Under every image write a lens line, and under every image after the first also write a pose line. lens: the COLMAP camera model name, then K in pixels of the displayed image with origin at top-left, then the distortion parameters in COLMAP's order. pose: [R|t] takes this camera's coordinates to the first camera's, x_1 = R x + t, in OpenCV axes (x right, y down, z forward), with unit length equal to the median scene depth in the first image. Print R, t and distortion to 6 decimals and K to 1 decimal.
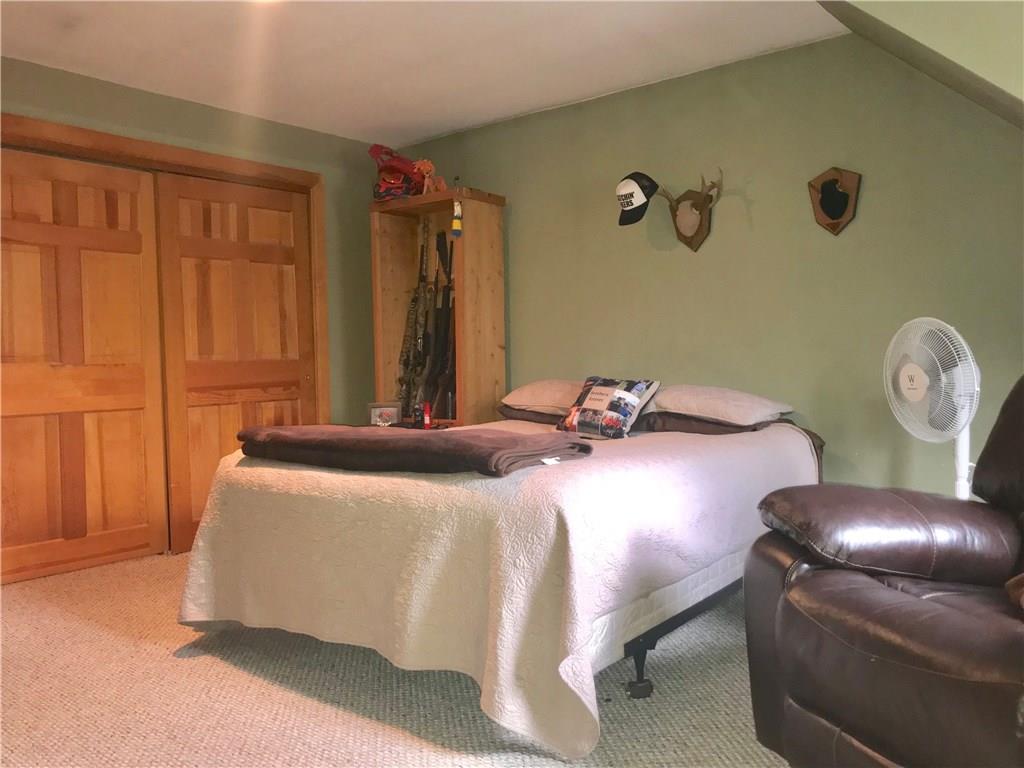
lens RADIAL K [[844.9, 0, 512.0], [0, 844.9, 384.0], [0, 0, 1]] dist [0.065555, 0.001966]
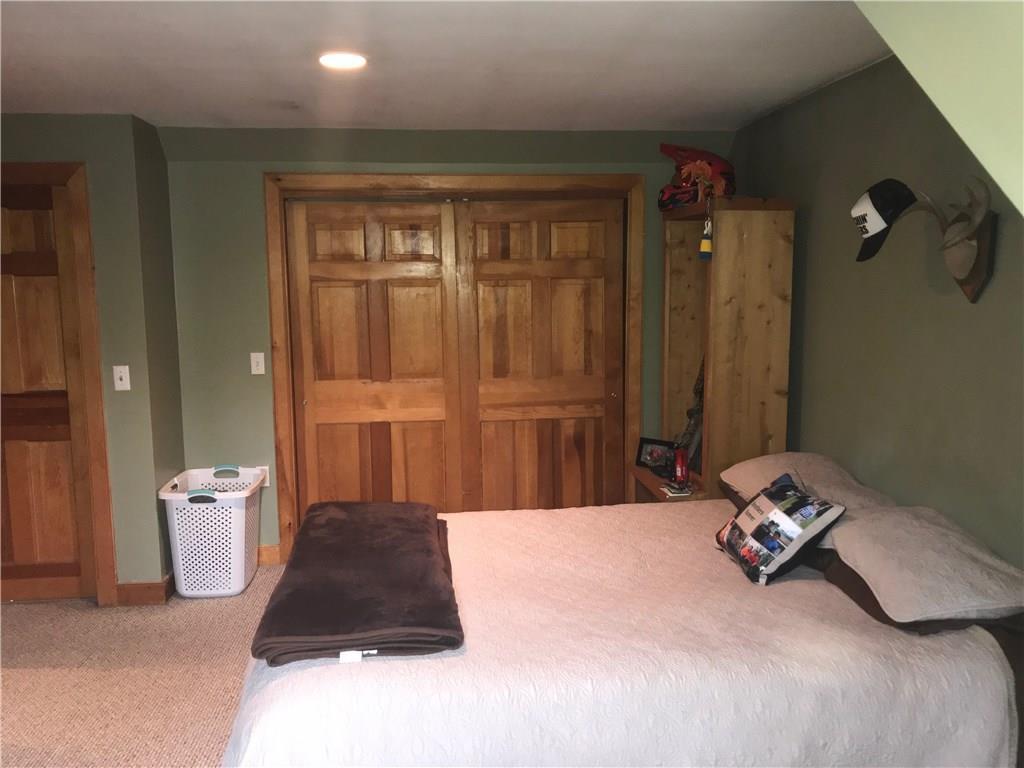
lens RADIAL K [[844.9, 0, 512.0], [0, 844.9, 384.0], [0, 0, 1]] dist [0.065555, 0.001966]
pose [[0.725824, 0.099711, -0.680615, 0.410337], [-0.030464, 0.993127, 0.113007, -0.160060], [0.687206, -0.061289, 0.723873, 0.310457]]
